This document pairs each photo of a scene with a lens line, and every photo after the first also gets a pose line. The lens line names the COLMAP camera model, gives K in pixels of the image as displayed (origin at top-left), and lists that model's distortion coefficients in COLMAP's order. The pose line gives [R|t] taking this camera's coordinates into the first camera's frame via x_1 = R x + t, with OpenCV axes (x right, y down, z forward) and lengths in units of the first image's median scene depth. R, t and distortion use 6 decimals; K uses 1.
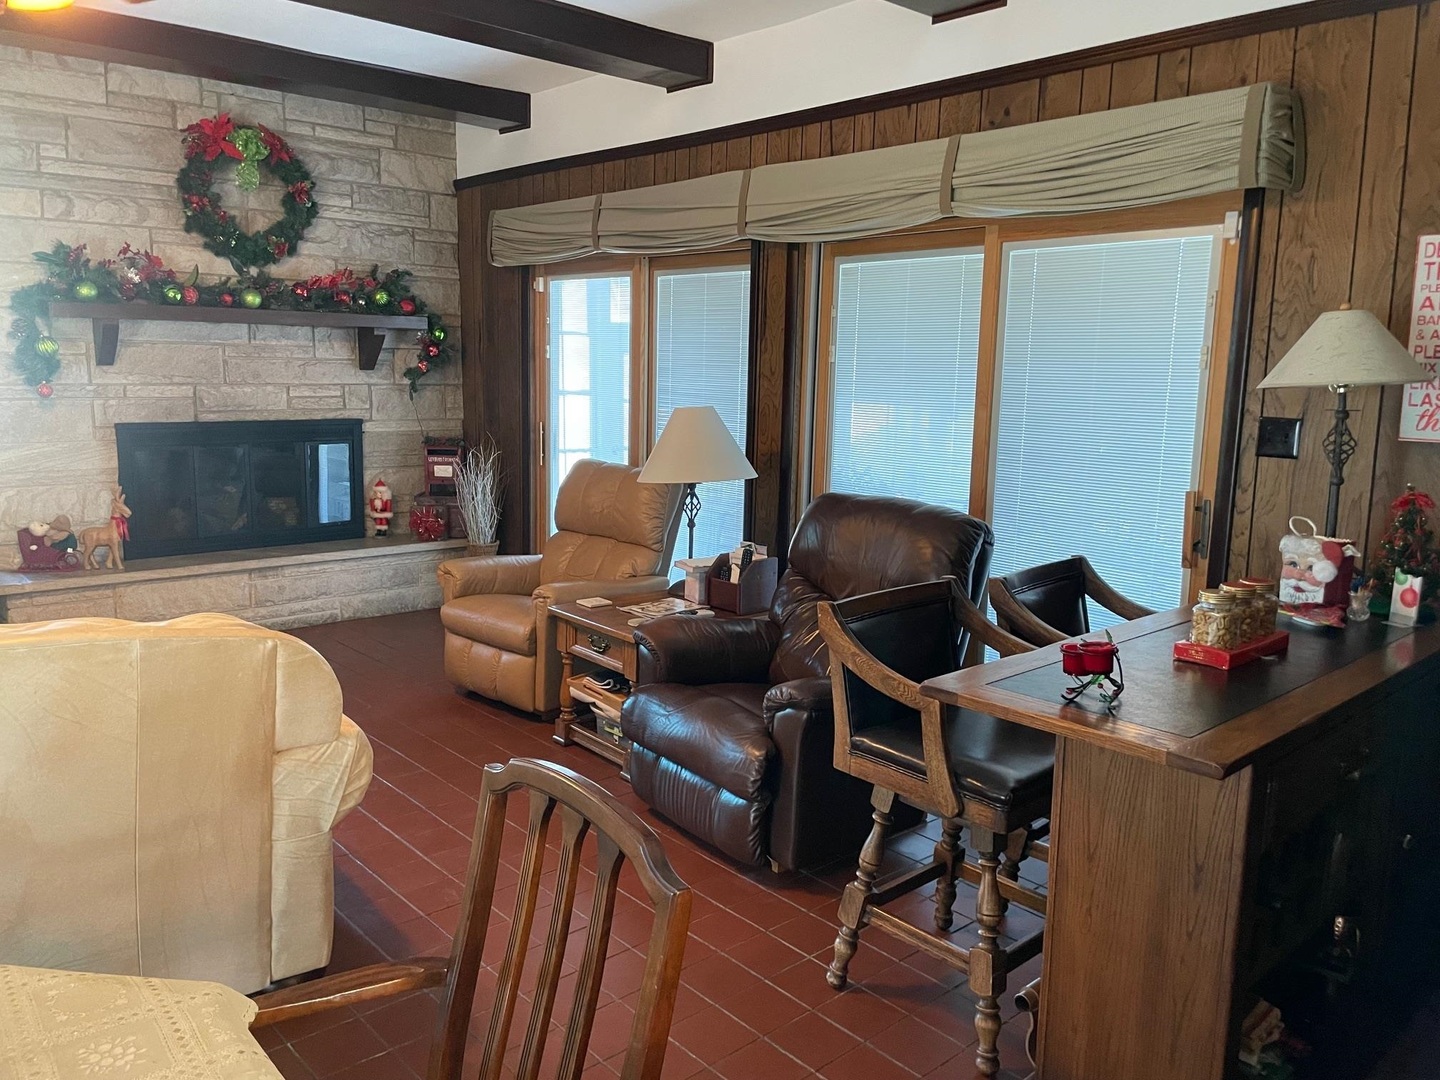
lens RADIAL K [[1098.2, 0, 720.0], [0, 1098.2, 540.0], [0, 0, 1]] dist [0.078248, -0.113634]
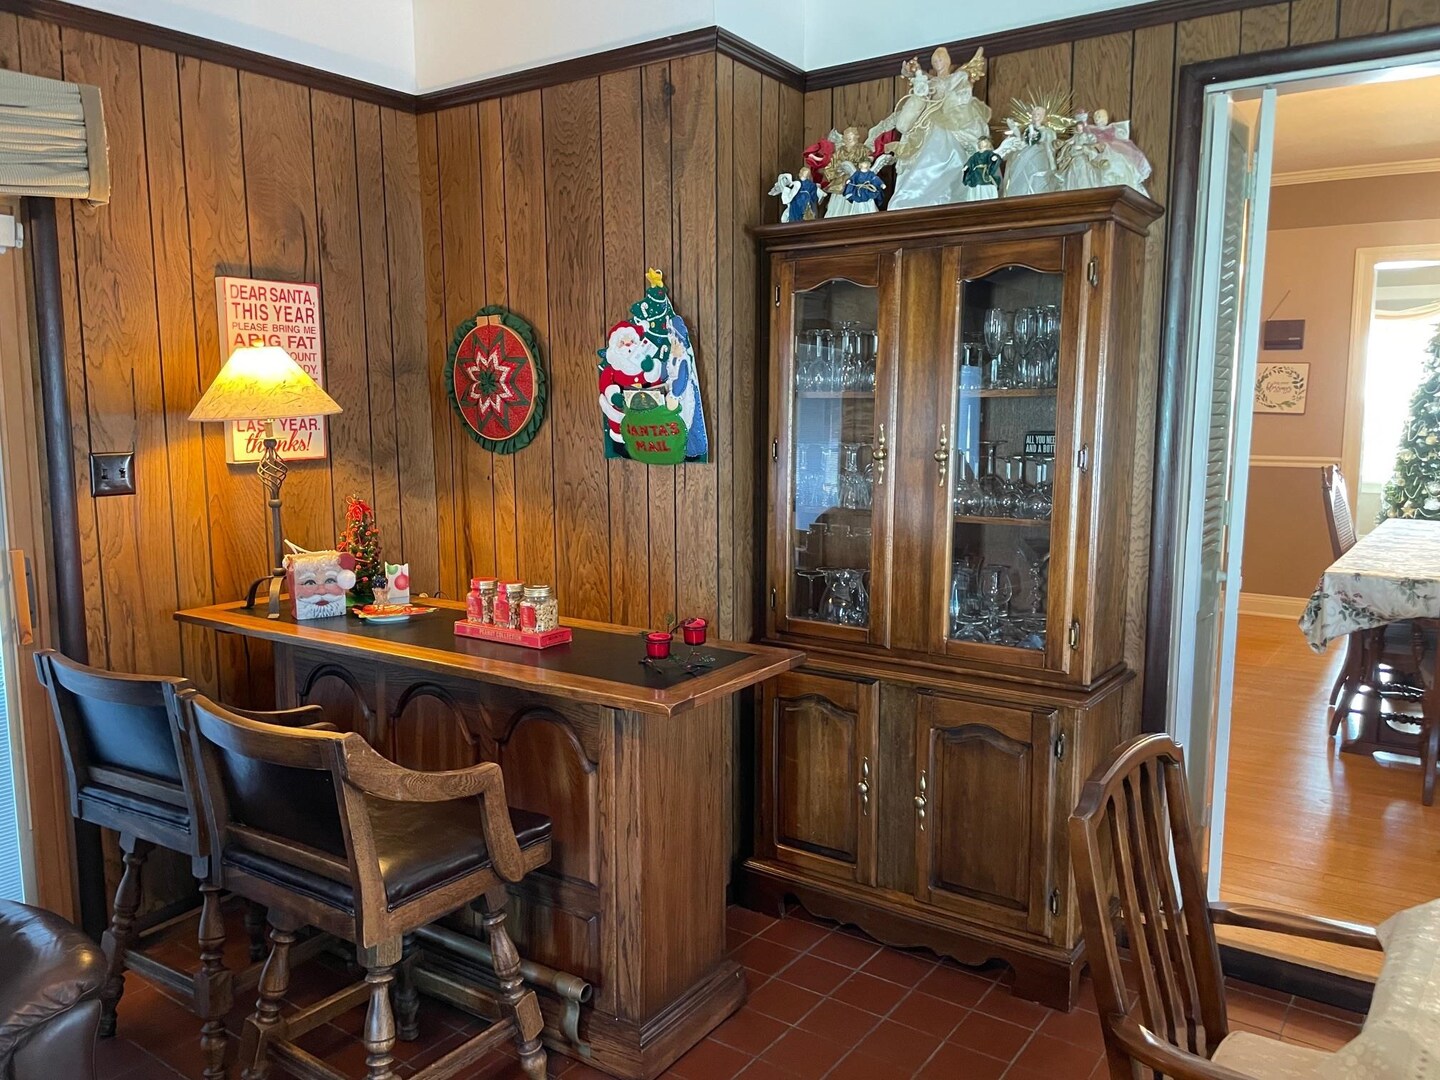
lens RADIAL K [[1098.2, 0, 720.0], [0, 1098.2, 540.0], [0, 0, 1]] dist [0.078248, -0.113634]
pose [[-0.230344, -0.144897, 0.962261, -0.572880], [0.147423, 0.972242, 0.181689, -0.147096], [-0.961877, 0.183710, -0.202589, 0.790571]]
